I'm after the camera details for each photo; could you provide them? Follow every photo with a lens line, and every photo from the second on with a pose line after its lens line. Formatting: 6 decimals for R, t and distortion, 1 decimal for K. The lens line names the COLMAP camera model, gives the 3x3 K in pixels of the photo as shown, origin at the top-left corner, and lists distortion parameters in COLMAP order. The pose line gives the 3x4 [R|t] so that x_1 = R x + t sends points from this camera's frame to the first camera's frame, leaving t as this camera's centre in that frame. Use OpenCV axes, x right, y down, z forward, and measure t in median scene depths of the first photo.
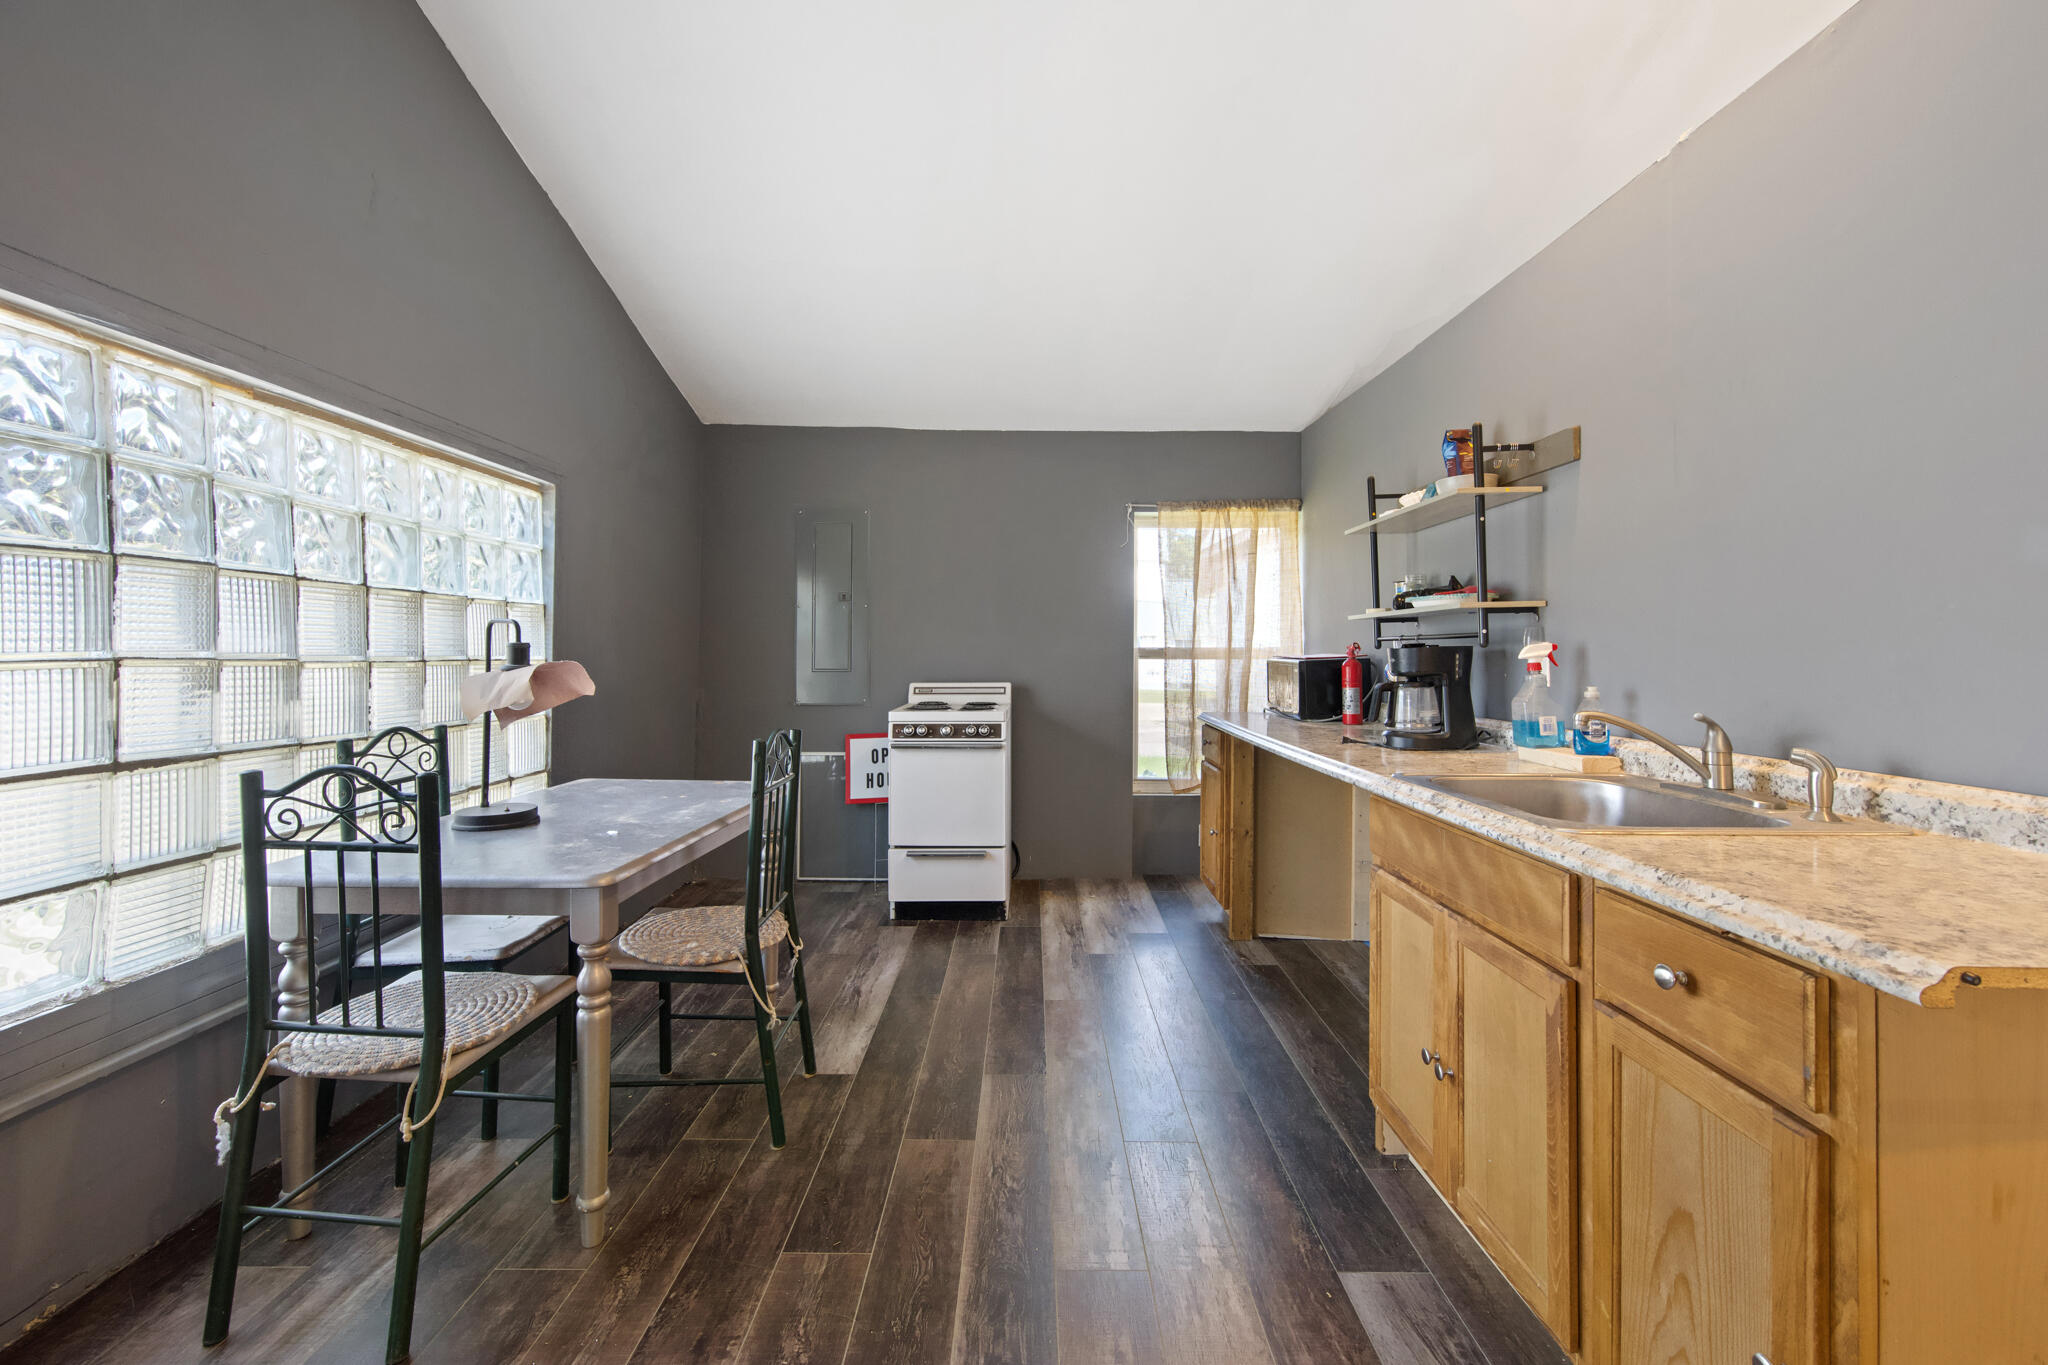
lens RADIAL K [[822.0, 0, 1023.0], [0, 822.0, 639.2], [0, 0, 1]] dist [0.000078, 0.000174]
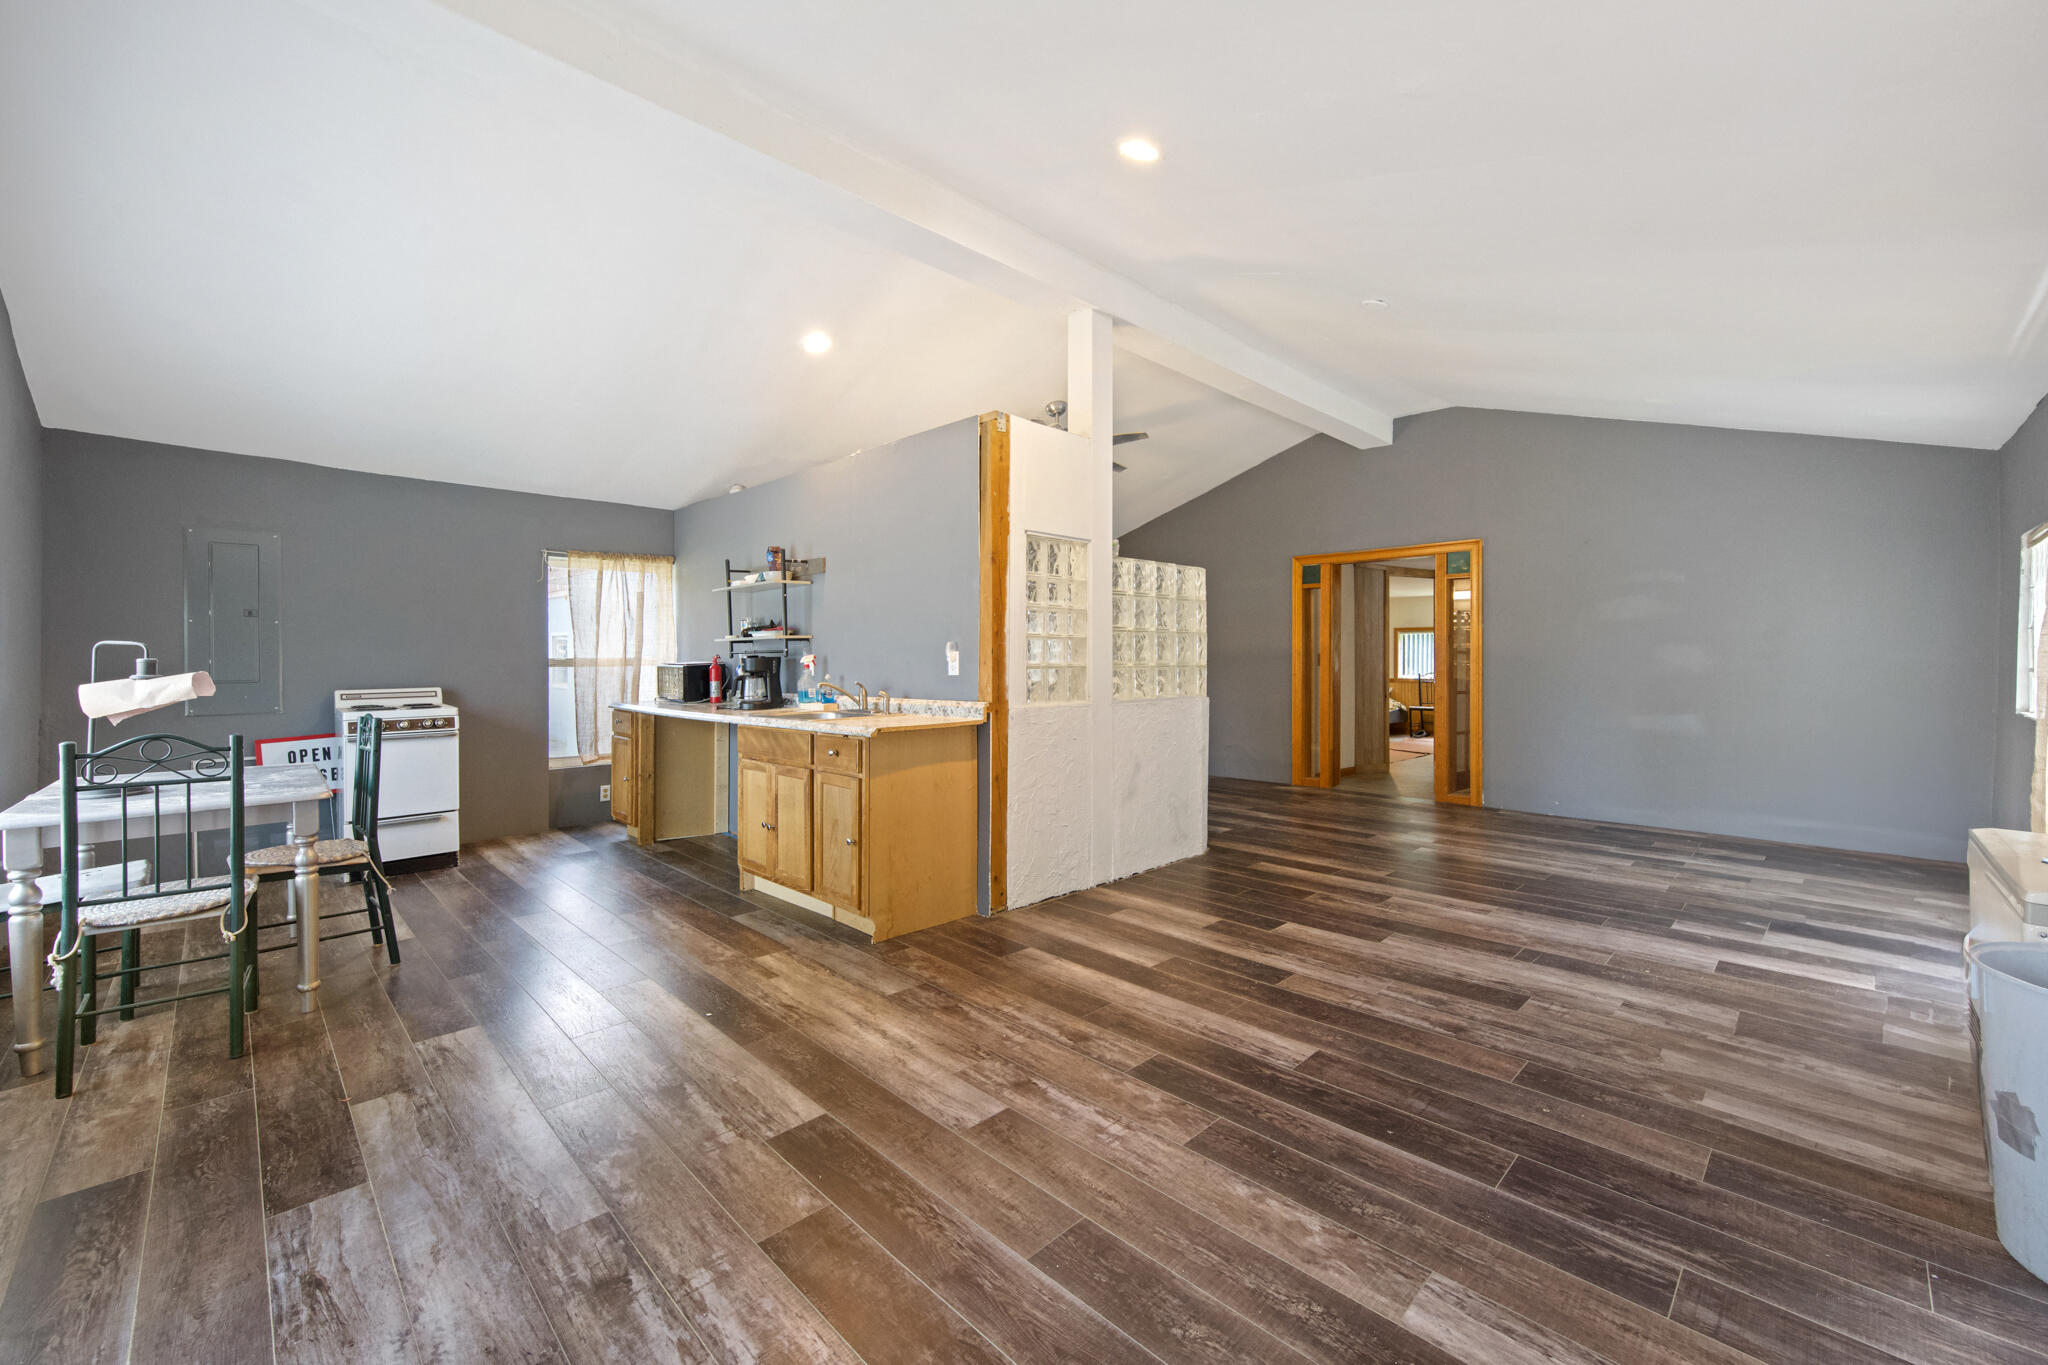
lens RADIAL K [[820.3, 0, 1023.3], [0, 820.3, 659.7], [0, 0, 1]] dist [-0.001719, -0.000103]
pose [[0.706093, -0.008418, 0.708069, -0.460998], [-0.002271, 0.999897, 0.014152, -0.014540], [-0.708115, -0.011601, 0.706002, -0.847358]]
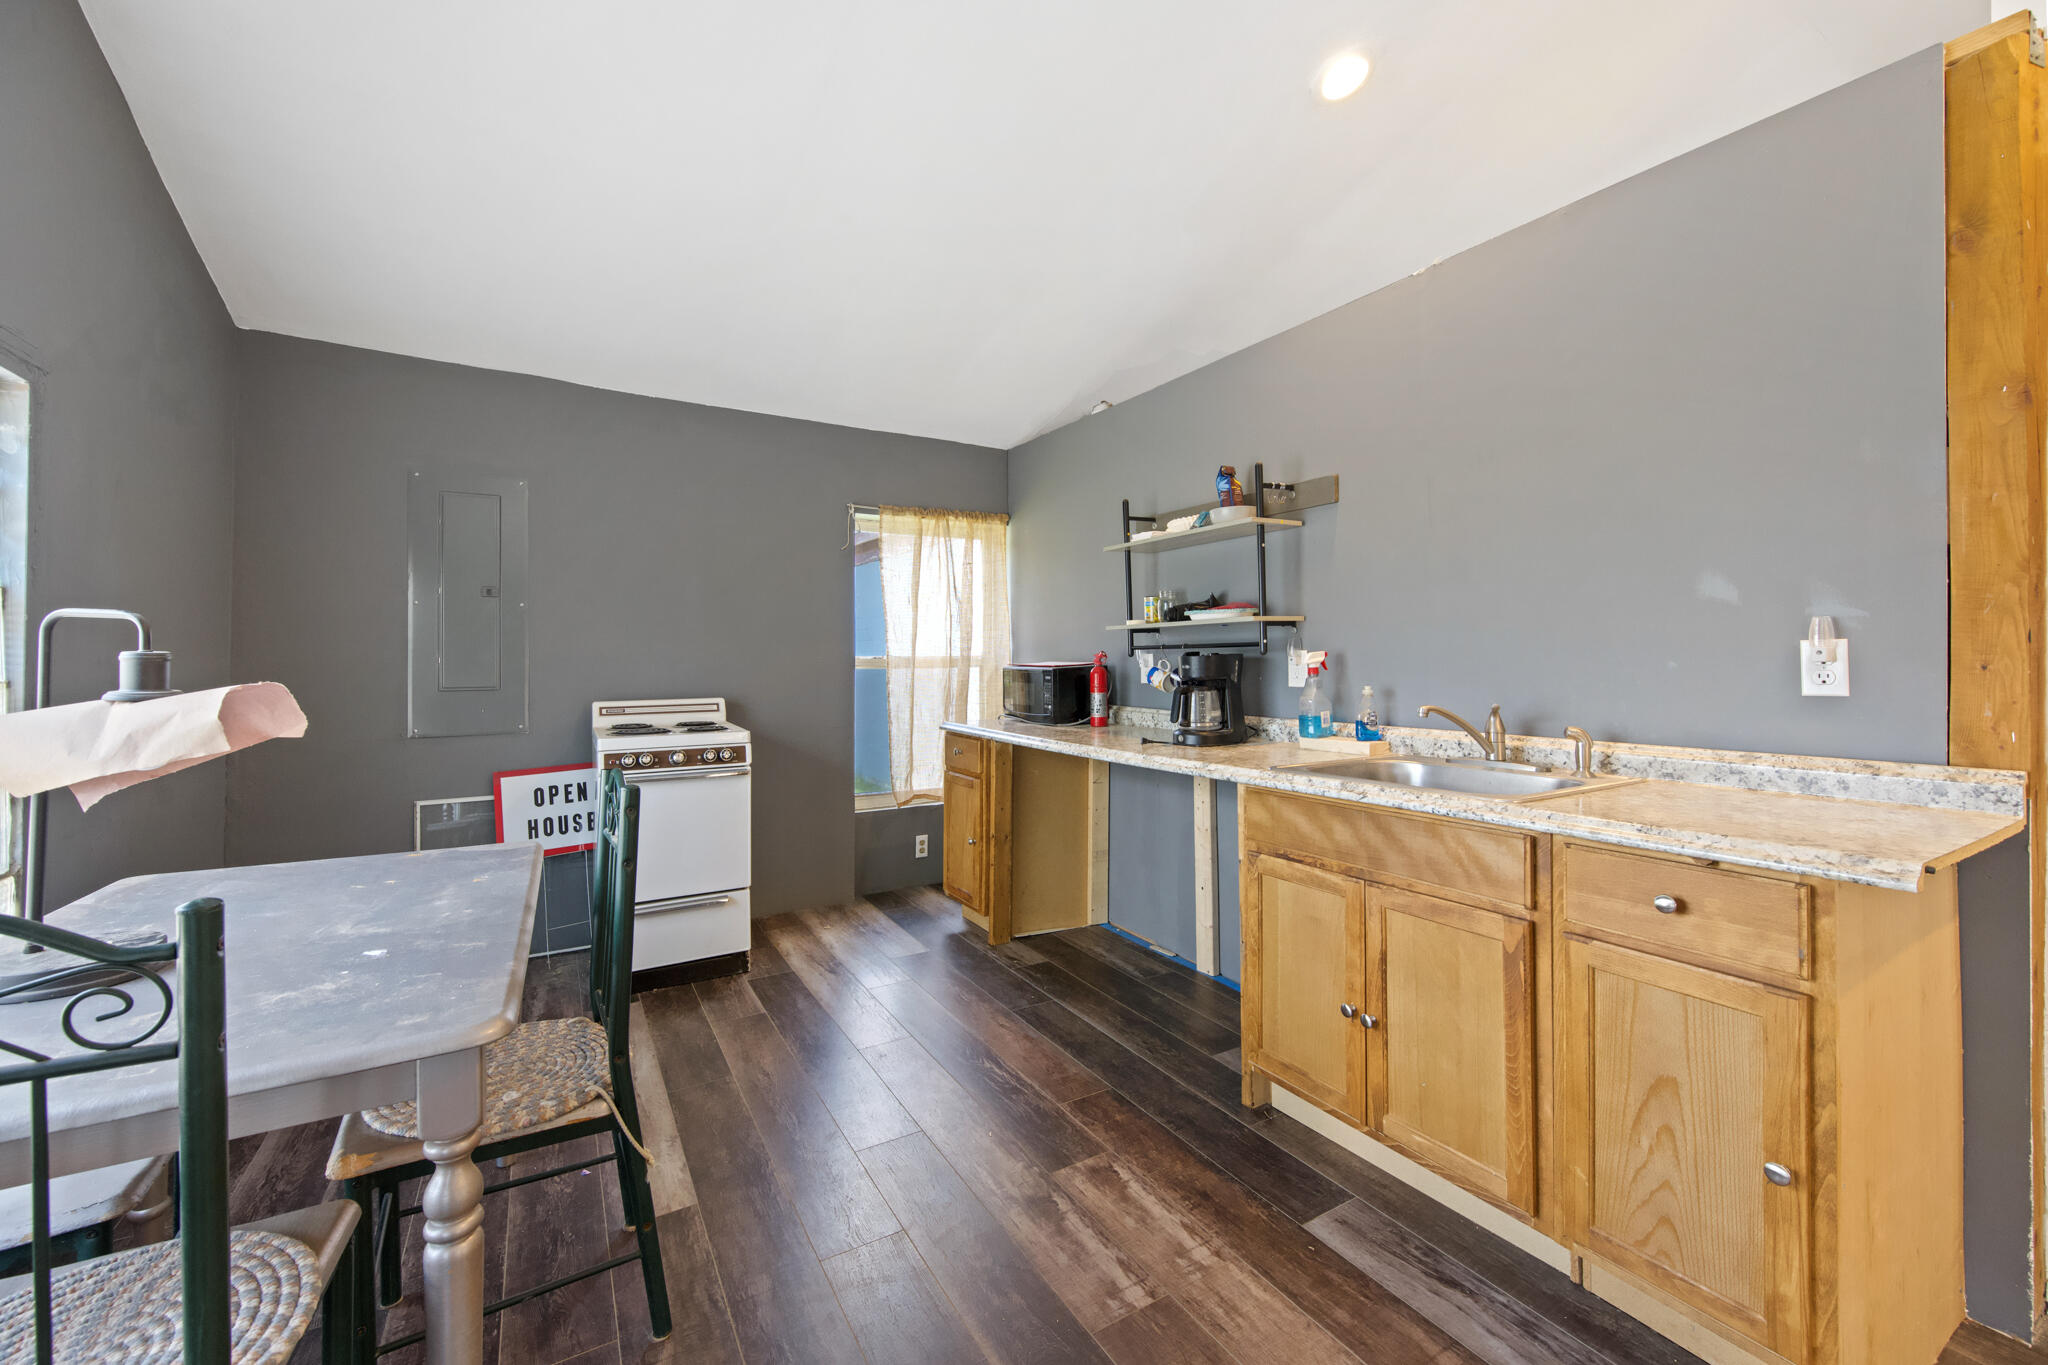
lens RADIAL K [[816.5, 0, 1020.8], [0, 816.5, 655.3], [0, 0, 1]] dist [-0.000215, 0.000056]
pose [[0.857823, -0.003104, 0.513937, -0.322602], [-0.001041, 0.999969, 0.007778, 0.001798], [-0.513945, -0.007208, 0.857793, 0.172639]]
